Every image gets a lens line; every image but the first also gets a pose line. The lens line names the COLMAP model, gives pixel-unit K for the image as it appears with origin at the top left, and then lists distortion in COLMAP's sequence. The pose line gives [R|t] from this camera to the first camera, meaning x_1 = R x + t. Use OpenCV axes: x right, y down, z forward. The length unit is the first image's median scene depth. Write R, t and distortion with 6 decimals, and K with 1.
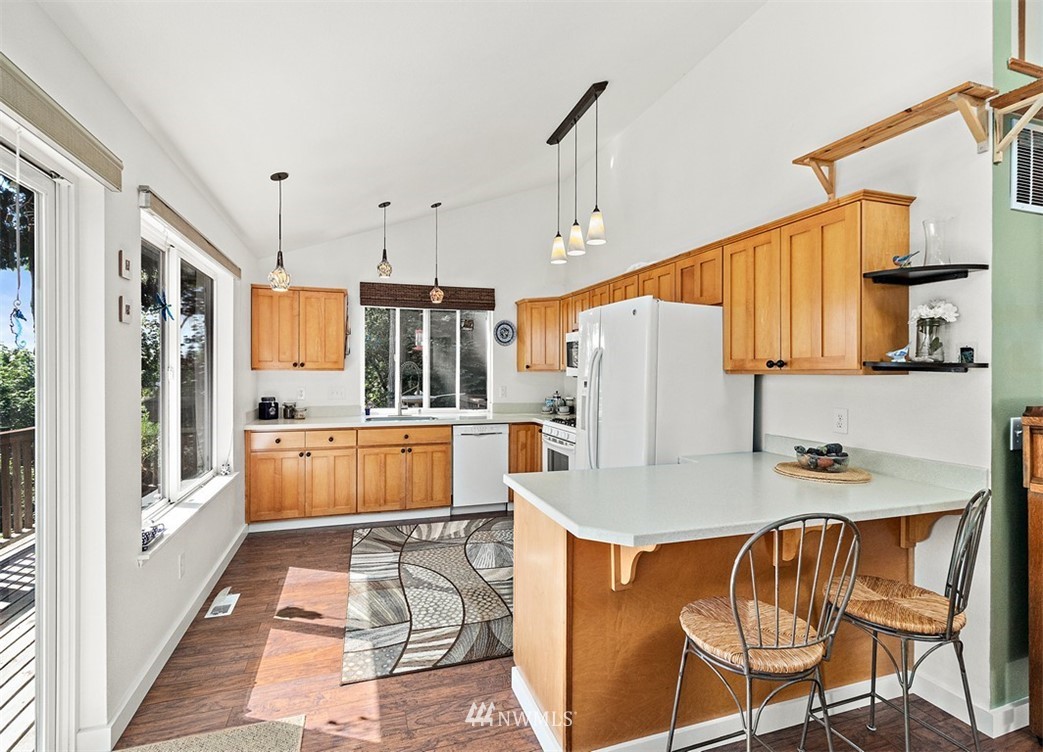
lens RADIAL K [[486.4, 0, 506.0], [0, 486.4, 373.6], [0, 0, 1]] dist [-0.003175, -0.000598]
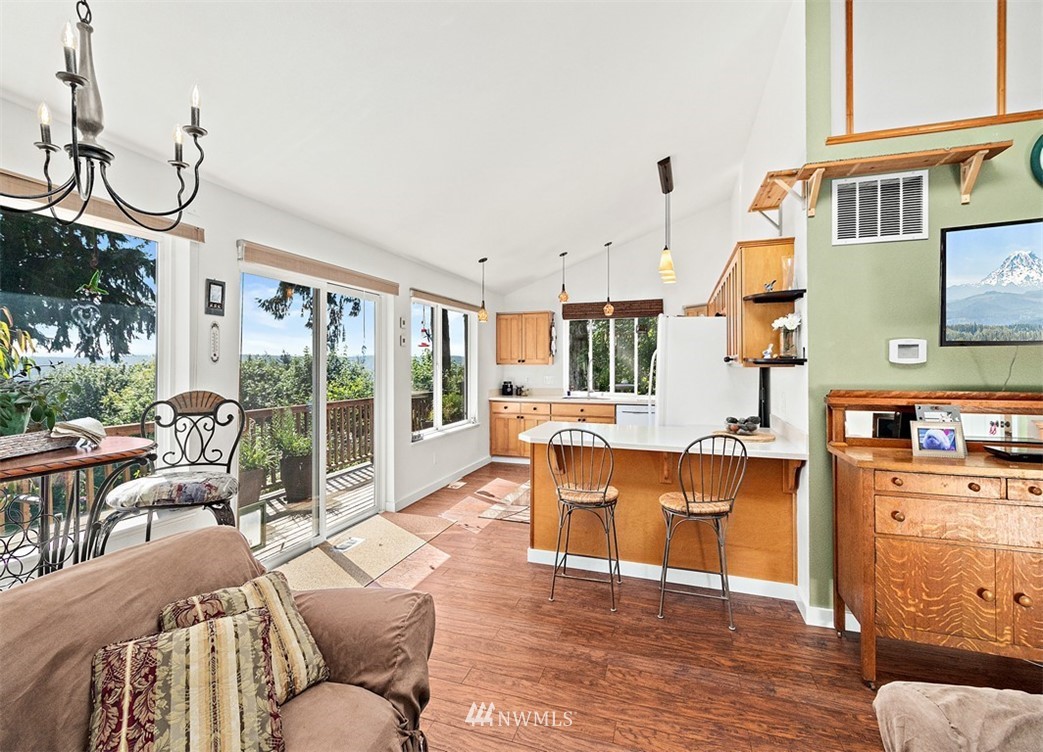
lens RADIAL K [[478.9, 0, 511.7], [0, 478.9, 362.6], [0, 0, 1]] dist [0.003079, -0.000076]
pose [[0.802294, -0.005365, -0.596905, 0.499226], [-0.000718, 0.999950, -0.009953, 0.002374], [0.596929, 0.008414, 0.802250, -0.279210]]
